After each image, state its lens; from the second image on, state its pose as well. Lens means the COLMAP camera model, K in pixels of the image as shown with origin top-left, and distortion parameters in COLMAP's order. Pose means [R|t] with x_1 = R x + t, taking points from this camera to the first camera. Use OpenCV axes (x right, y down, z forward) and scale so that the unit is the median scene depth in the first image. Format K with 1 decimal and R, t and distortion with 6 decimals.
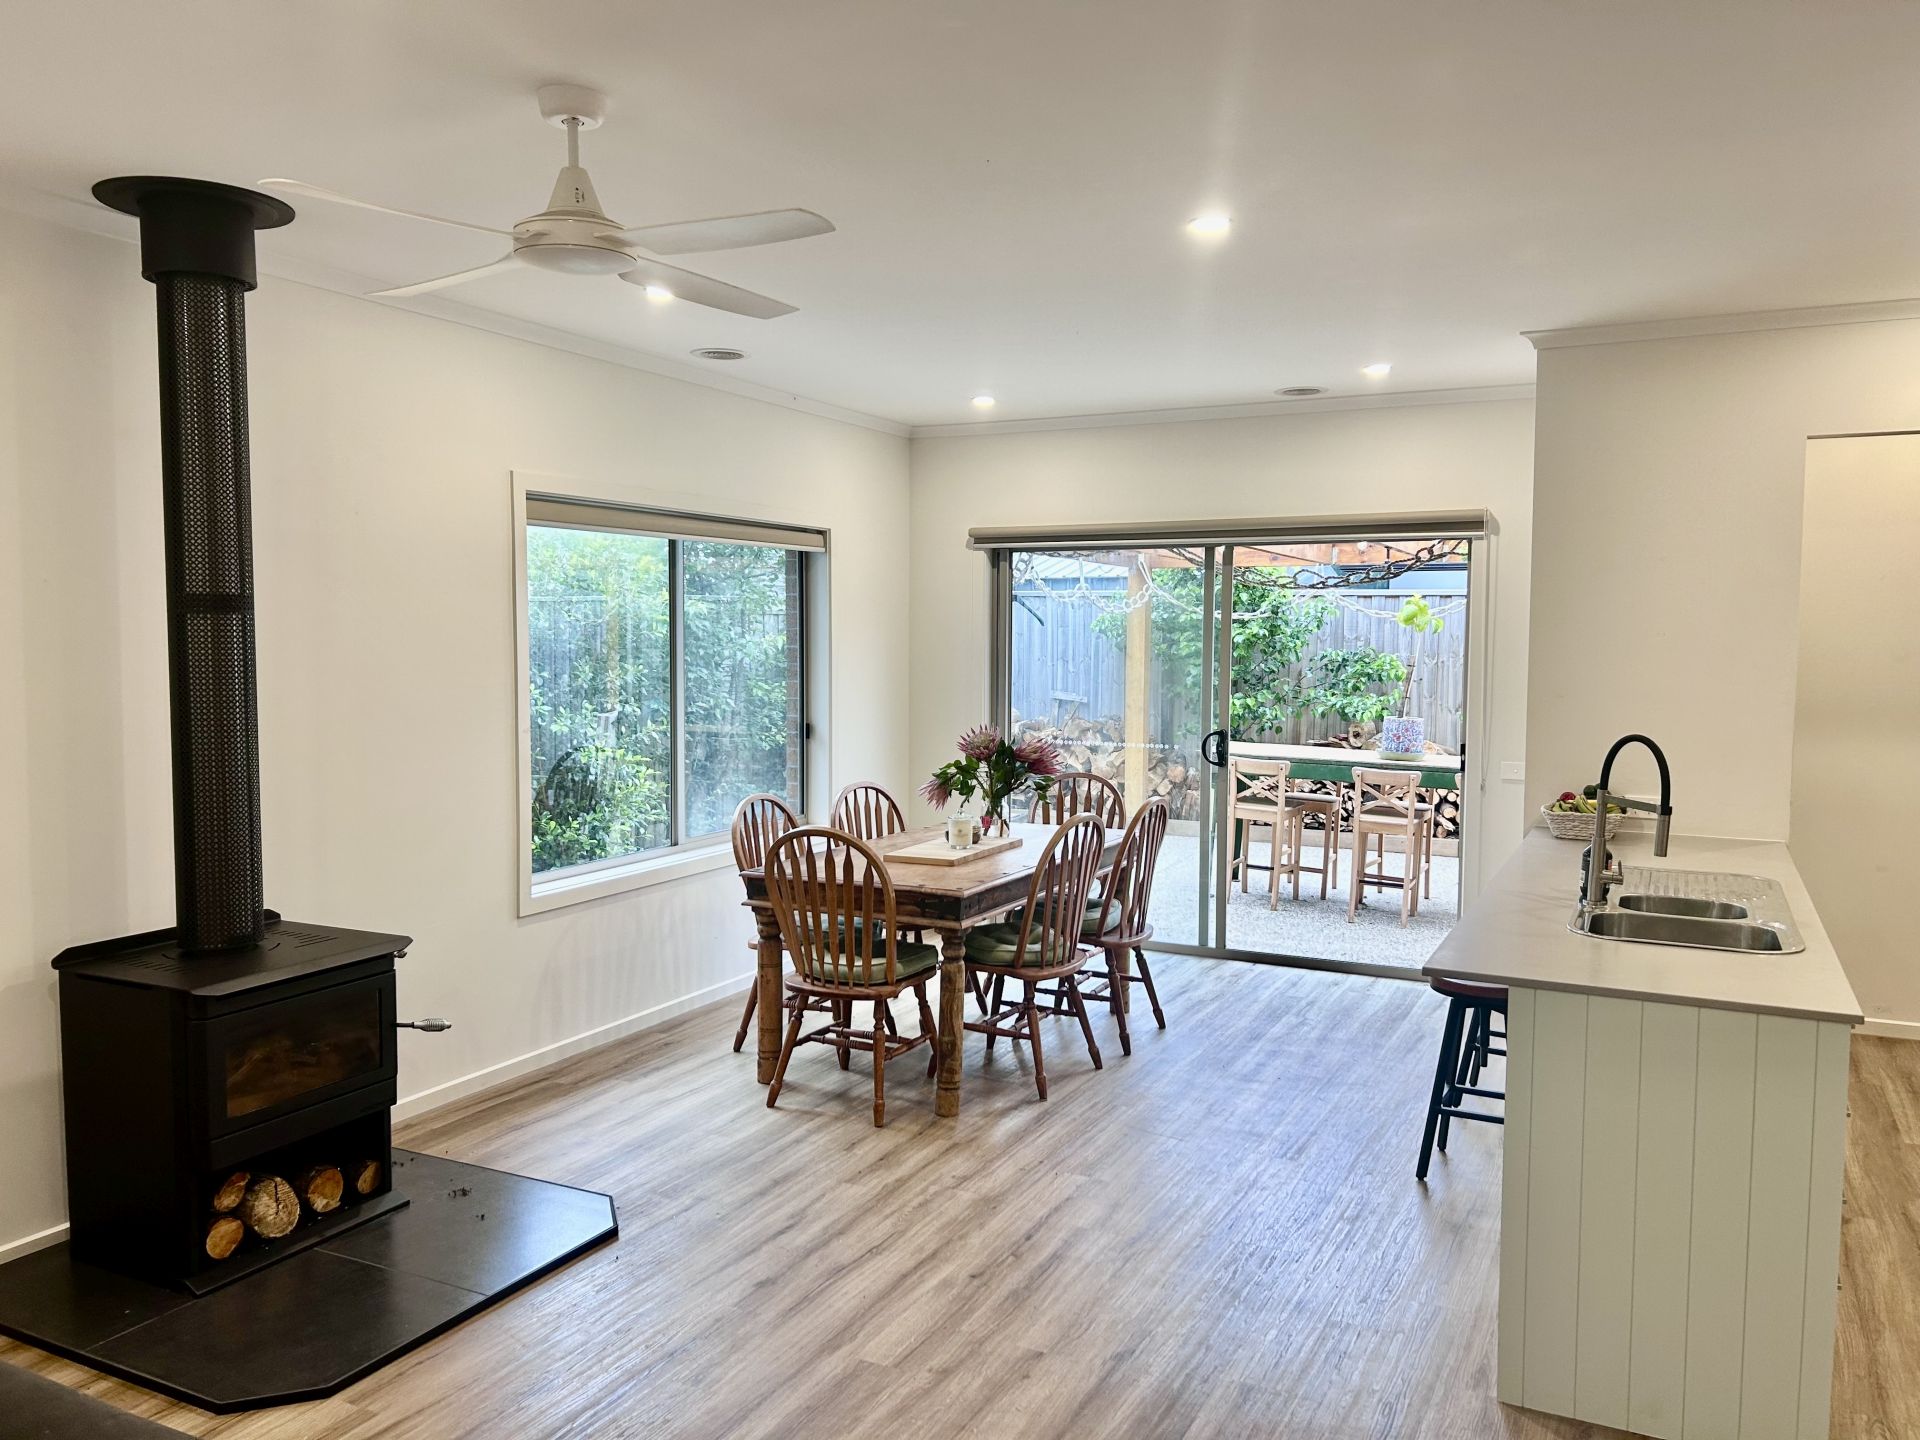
lens RADIAL K [[1456.4, 0, 959.5], [0, 1456.4, 717.6], [0, 0, 1]] dist [0.081910, -0.012716]
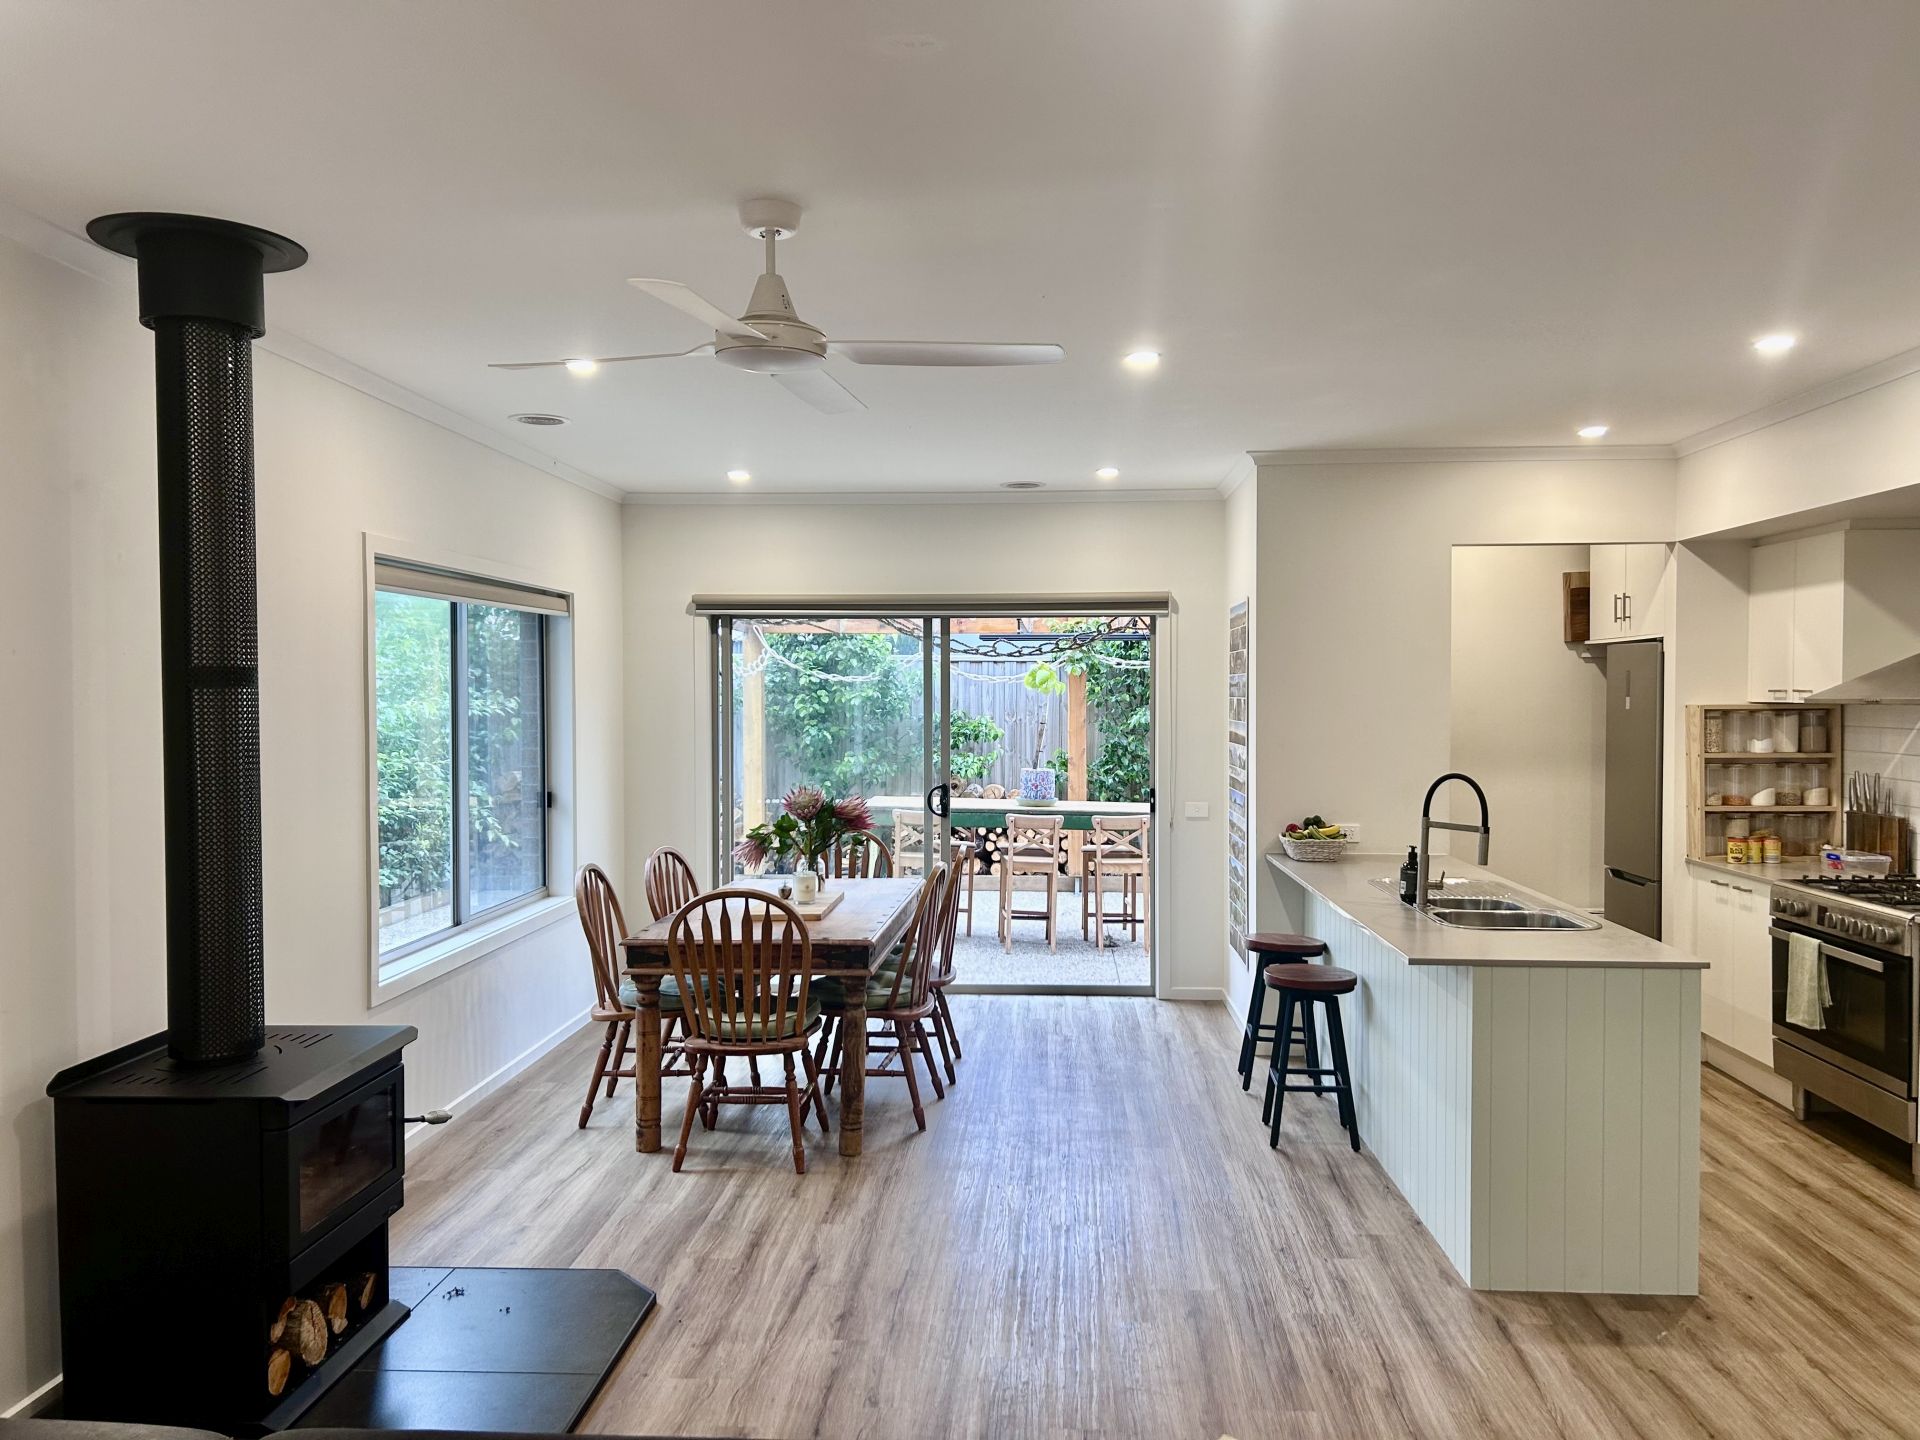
lens RADIAL K [[1456.4, 0, 960.8], [0, 1456.4, 726.5], [0, 0, 1]] dist [0.081910, -0.012716]
pose [[0.916384, -0.015027, 0.400018, -0.331875], [0.028497, 0.999209, -0.027748, -0.005695], [-0.399285, 0.036828, 0.916087, -0.013395]]
